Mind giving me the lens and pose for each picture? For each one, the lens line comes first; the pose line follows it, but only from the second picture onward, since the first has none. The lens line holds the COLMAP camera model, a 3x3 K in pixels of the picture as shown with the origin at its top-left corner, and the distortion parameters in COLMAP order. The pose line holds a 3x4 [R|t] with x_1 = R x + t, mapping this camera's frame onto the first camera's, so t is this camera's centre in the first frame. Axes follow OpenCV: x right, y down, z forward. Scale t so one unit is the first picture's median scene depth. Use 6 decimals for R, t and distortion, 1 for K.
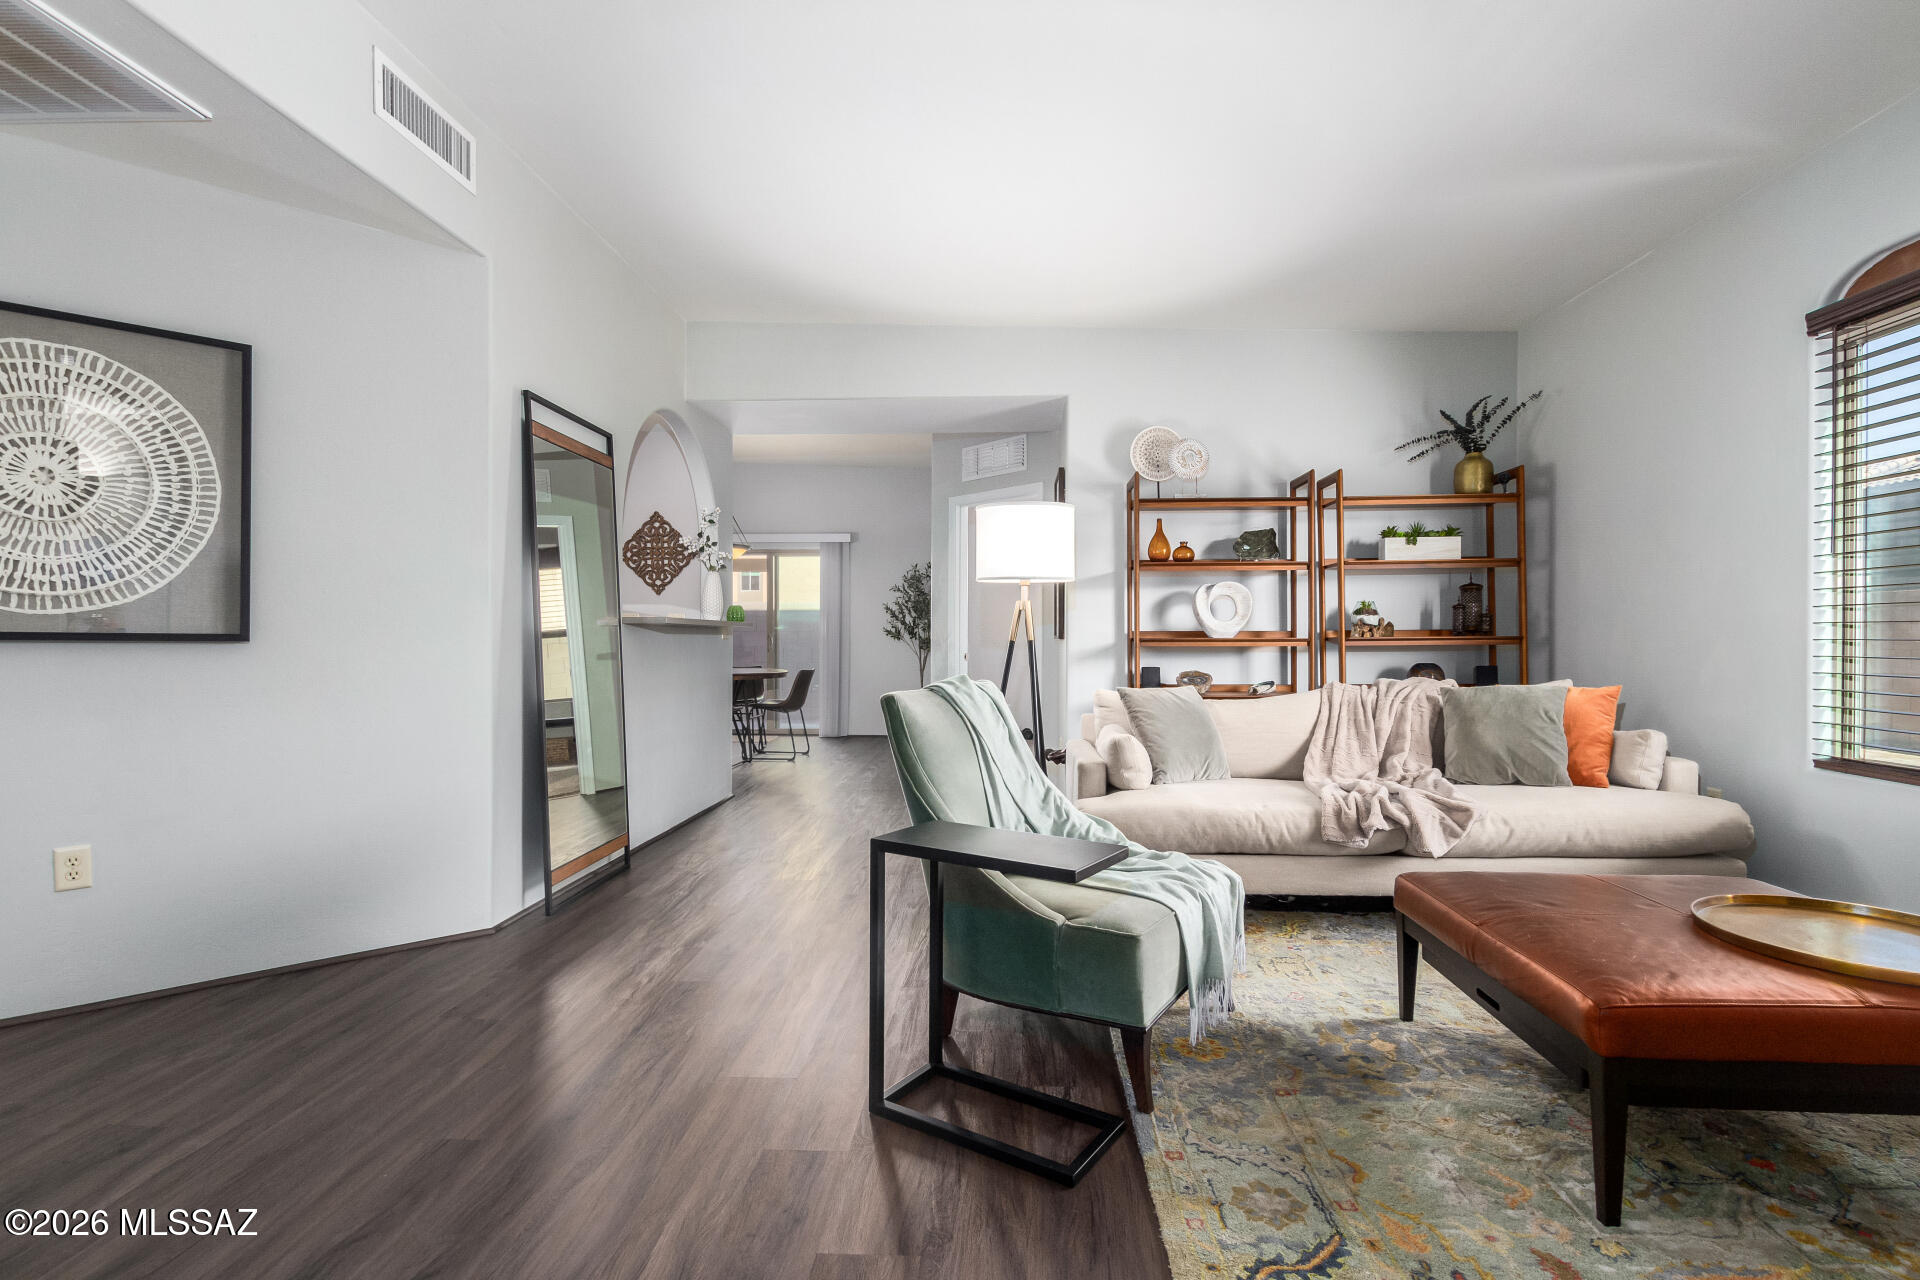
lens RADIAL K [[933.6, 0, 962.9], [0, 933.6, 641.1], [0, 0, 1]] dist [0.002401, 0.000755]
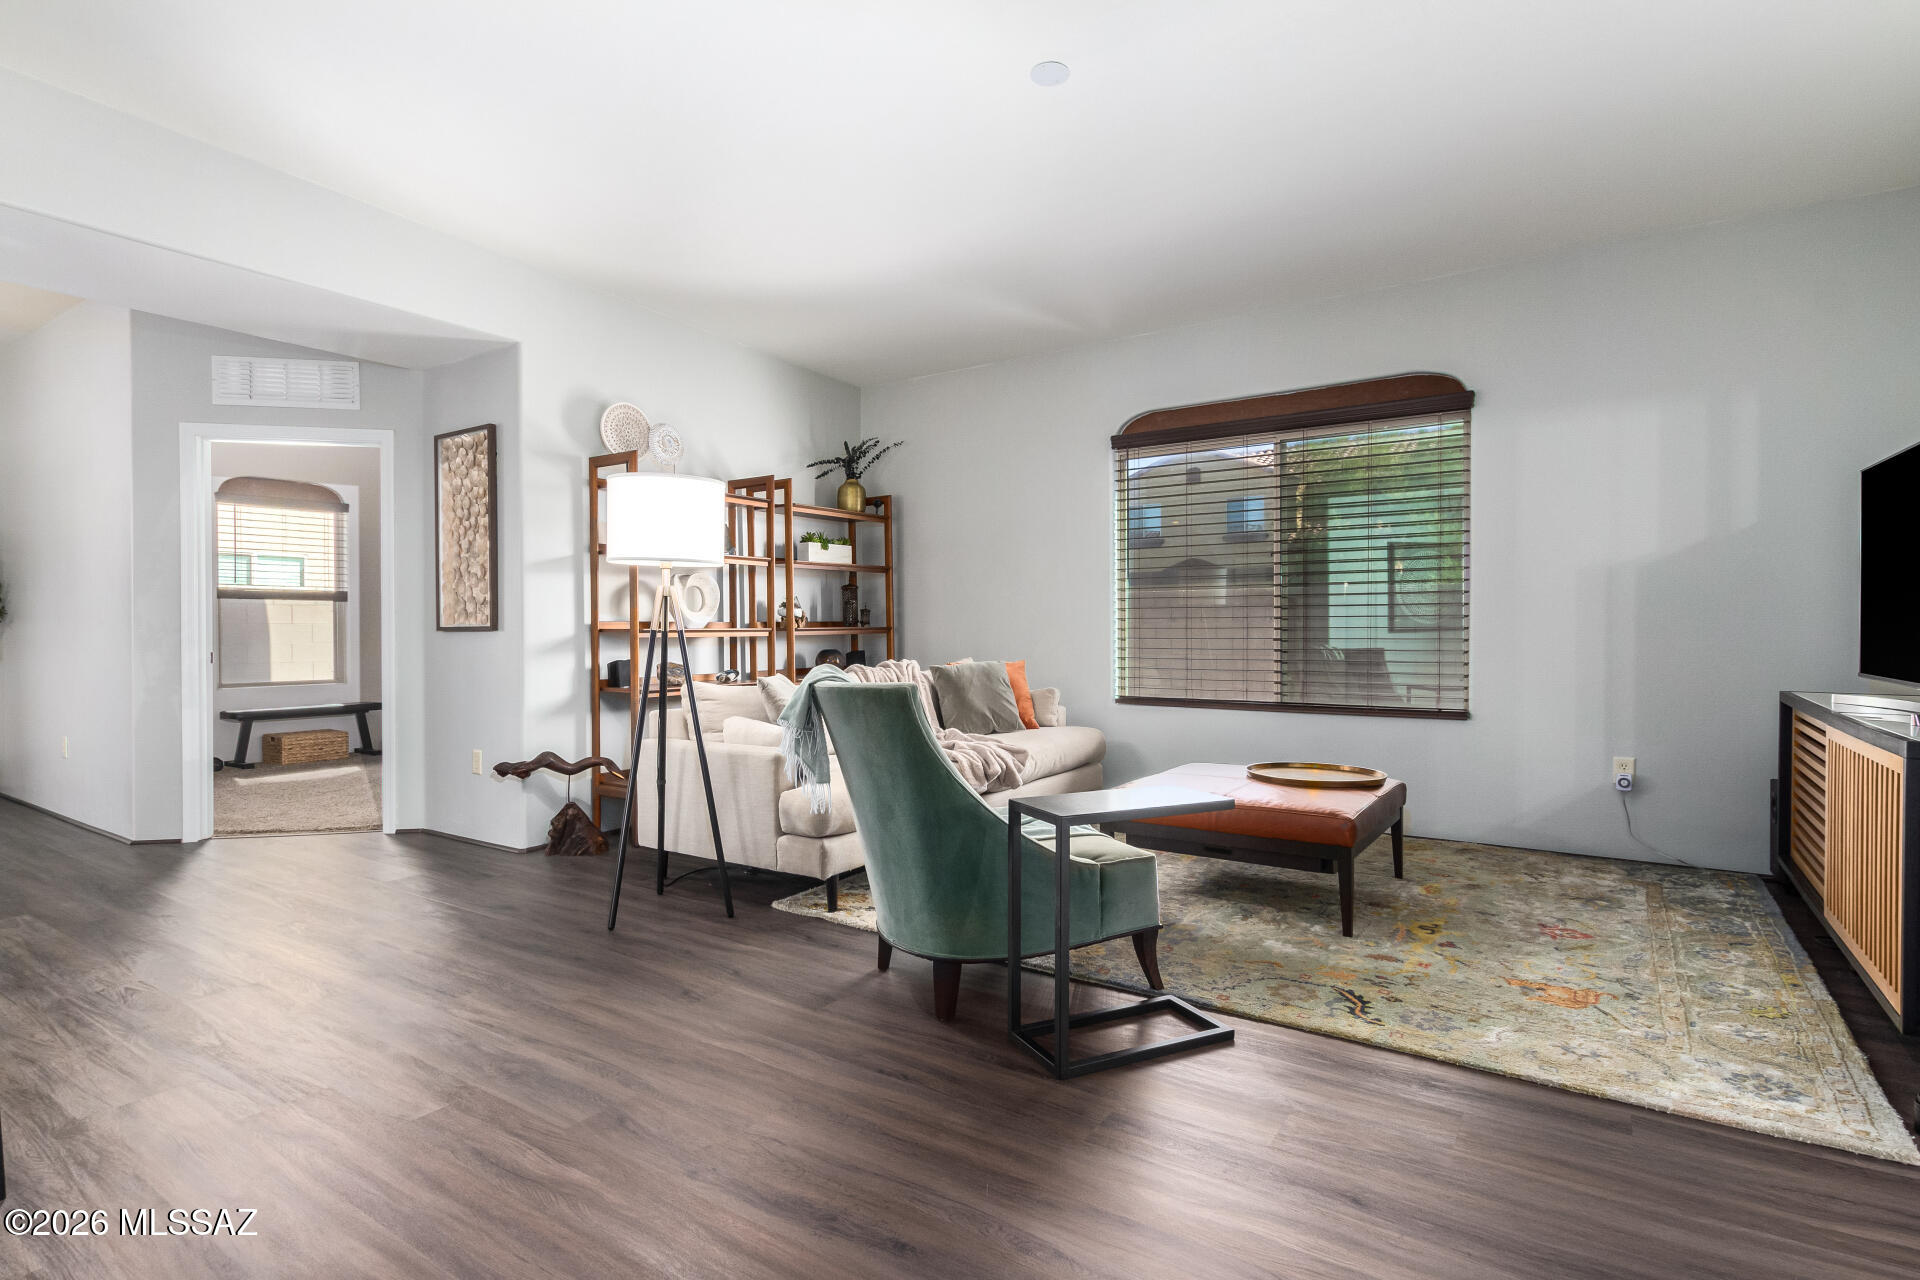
lens RADIAL K [[933.6, 0, 962.9], [0, 933.6, 641.1], [0, 0, 1]] dist [0.002401, 0.000755]
pose [[0.513488, -0.013016, 0.857998, -0.451170], [0.003651, 0.999909, 0.012984, -0.001721], [-0.858089, -0.003535, 0.513489, 0.237652]]
